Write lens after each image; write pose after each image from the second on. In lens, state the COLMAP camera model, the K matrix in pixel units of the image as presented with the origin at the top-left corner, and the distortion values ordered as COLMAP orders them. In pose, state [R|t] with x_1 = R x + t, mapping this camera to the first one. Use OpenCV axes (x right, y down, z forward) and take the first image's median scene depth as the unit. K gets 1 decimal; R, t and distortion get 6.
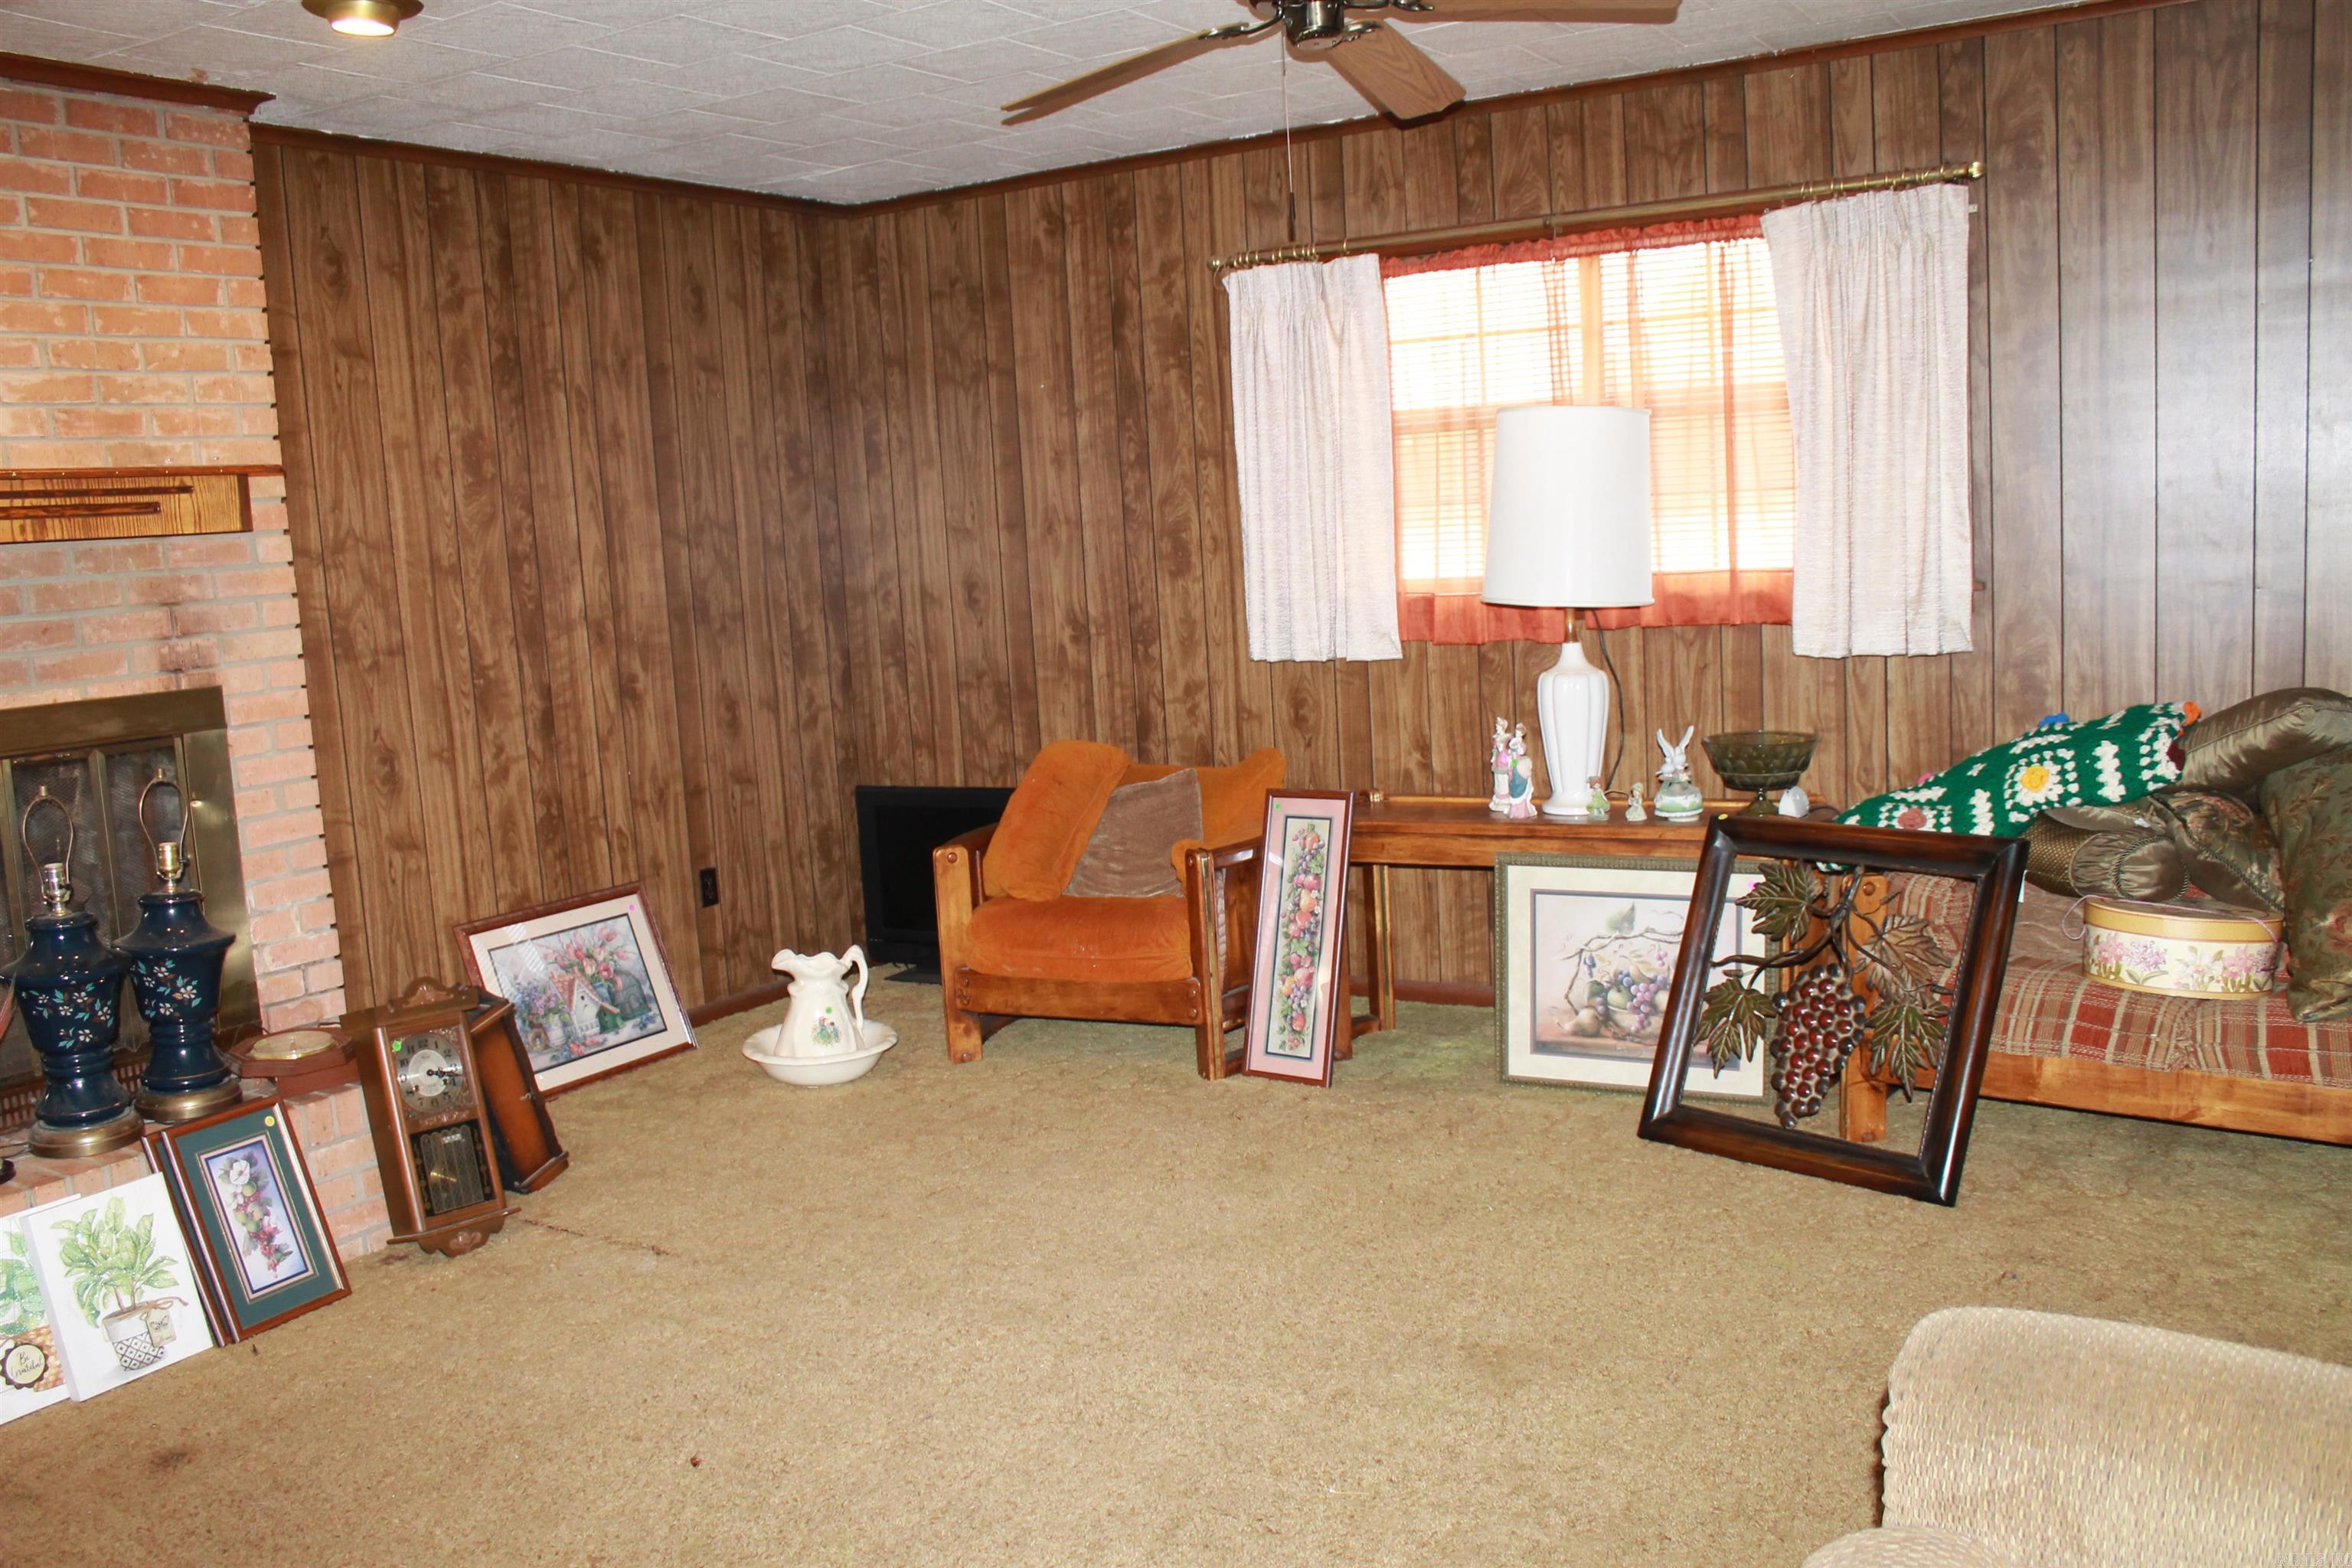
lens RADIAL K [[1977.2, 0, 1231.7], [0, 1977.2, 767.4], [0, 0, 1]] dist [-0.160999, 0.138557]
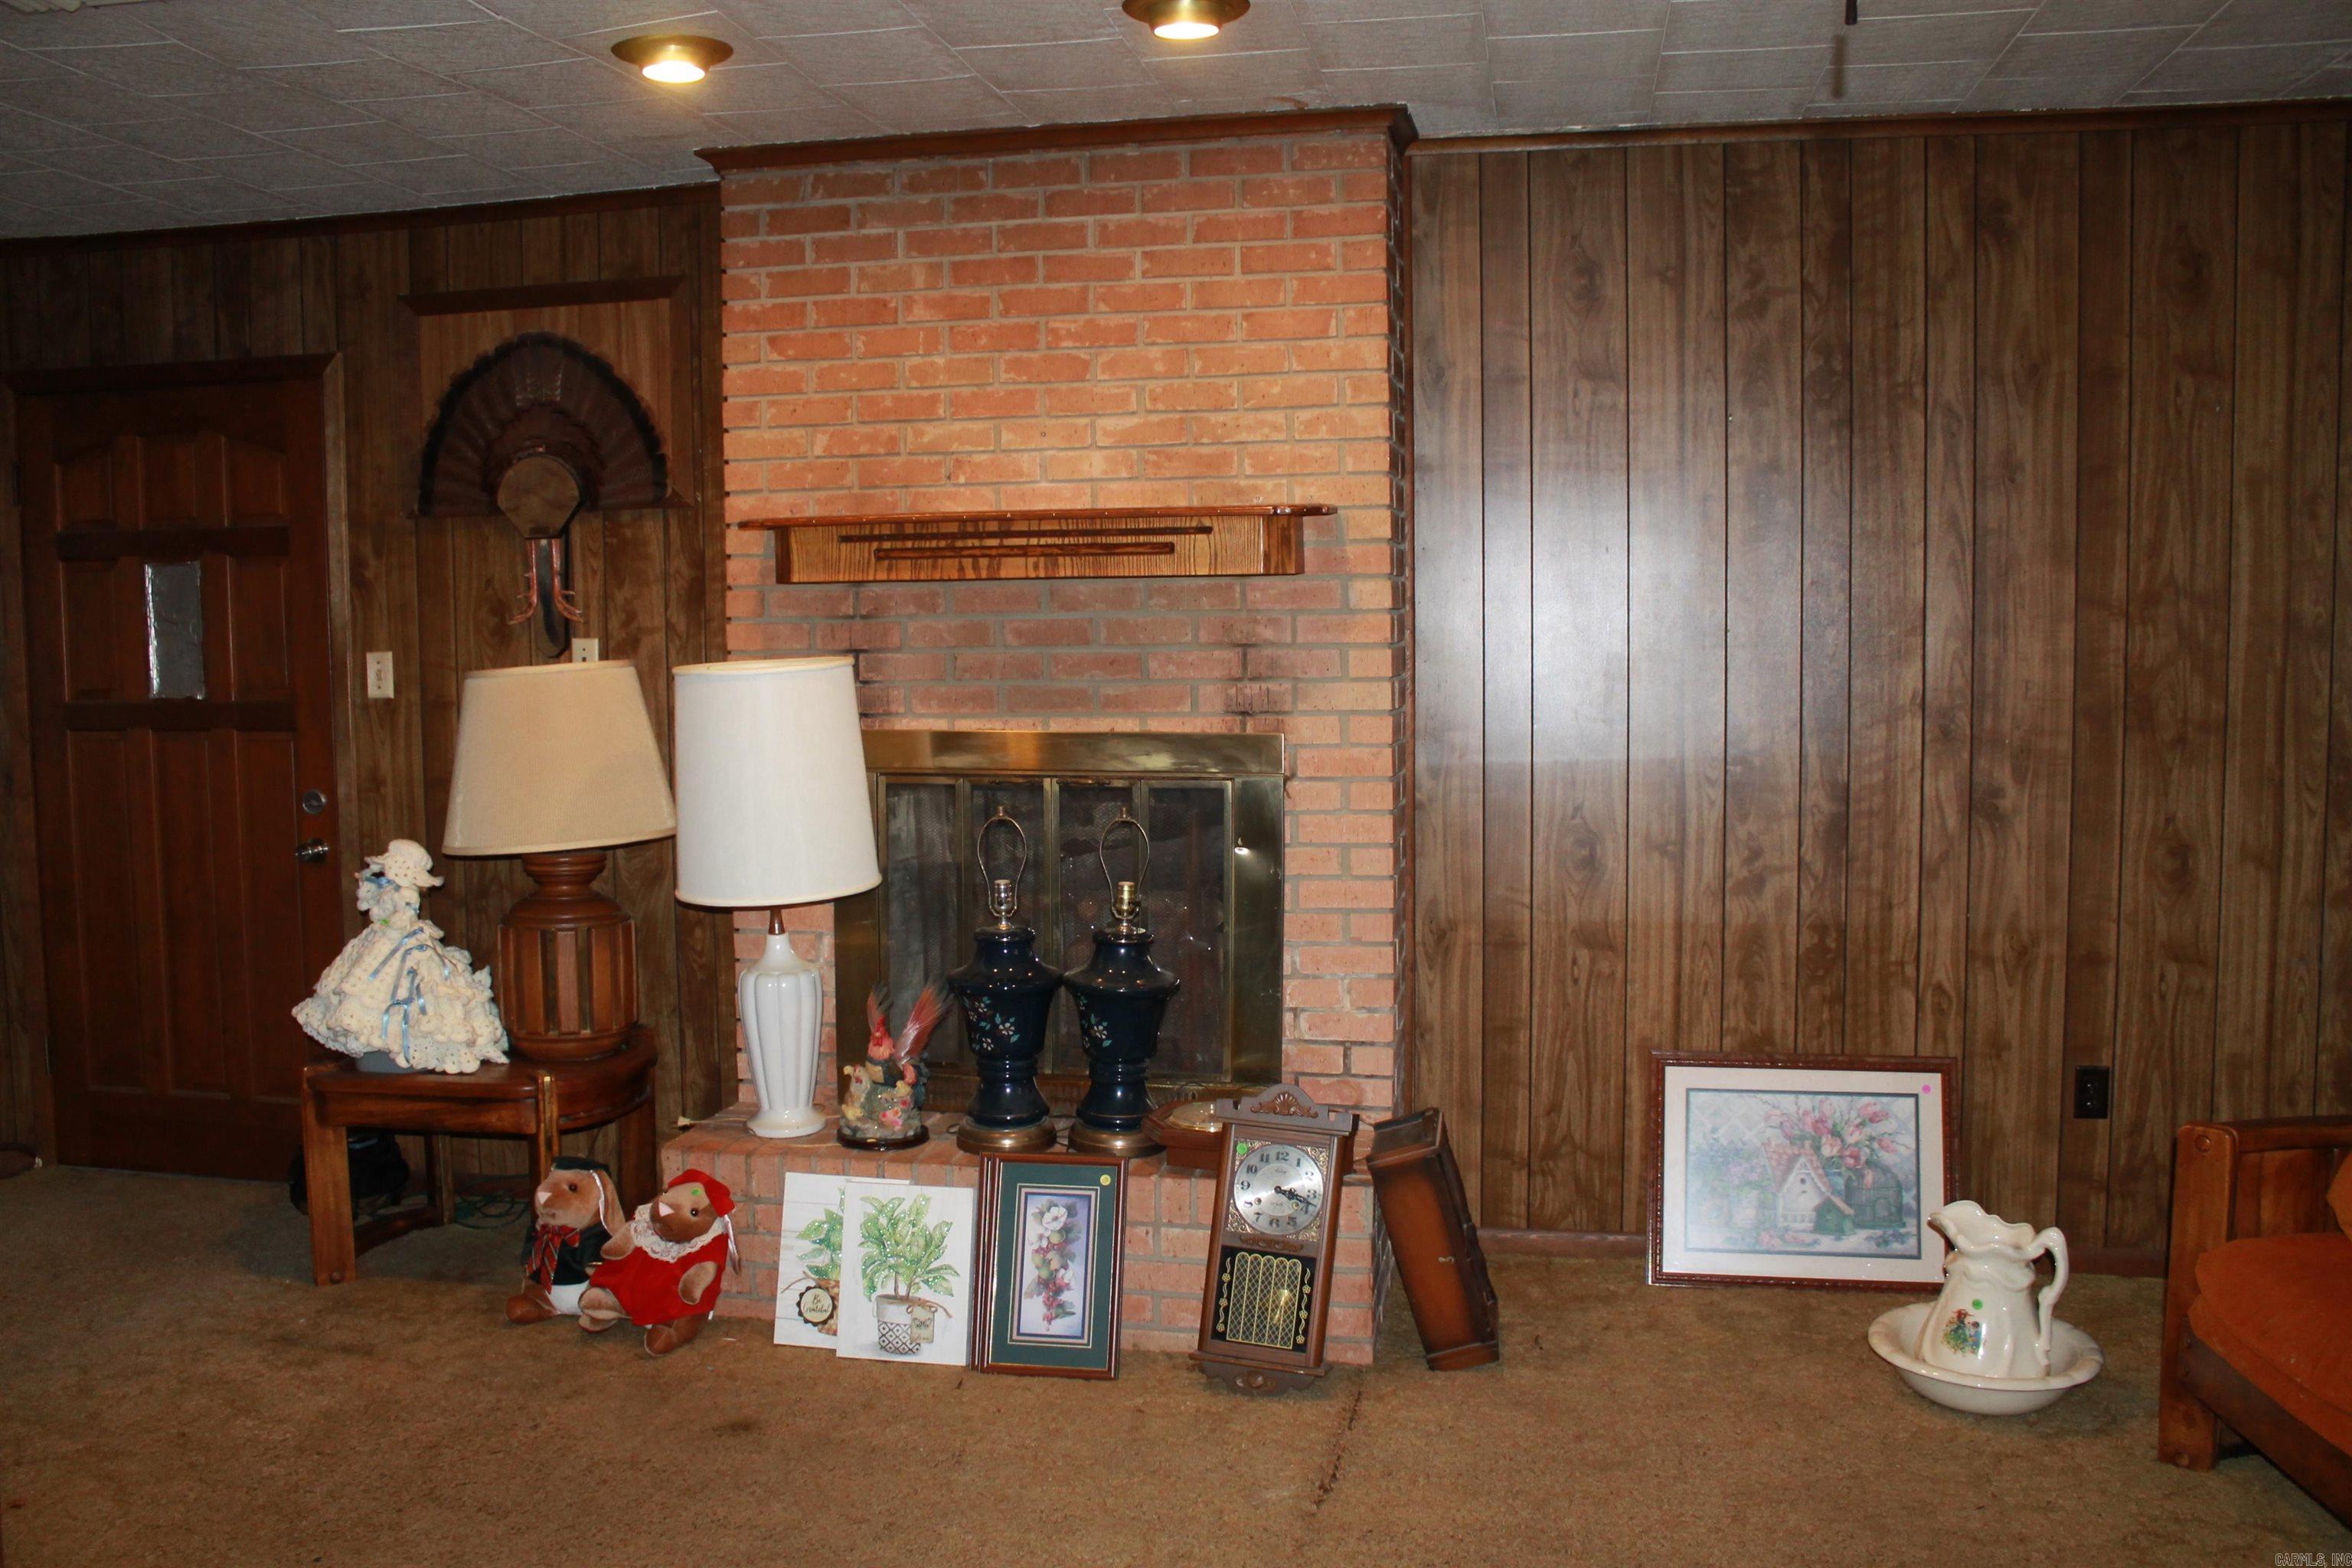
lens RADIAL K [[1977.2, 0, 1178.2], [0, 1977.2, 787.2], [0, 0, 1]] dist [-0.160999, 0.138557]
pose [[0.326381, 0.126622, -0.936719, 0.389014], [-0.131765, 0.987406, 0.087563, -0.097120], [0.936009, 0.094848, 0.338955, 0.621722]]
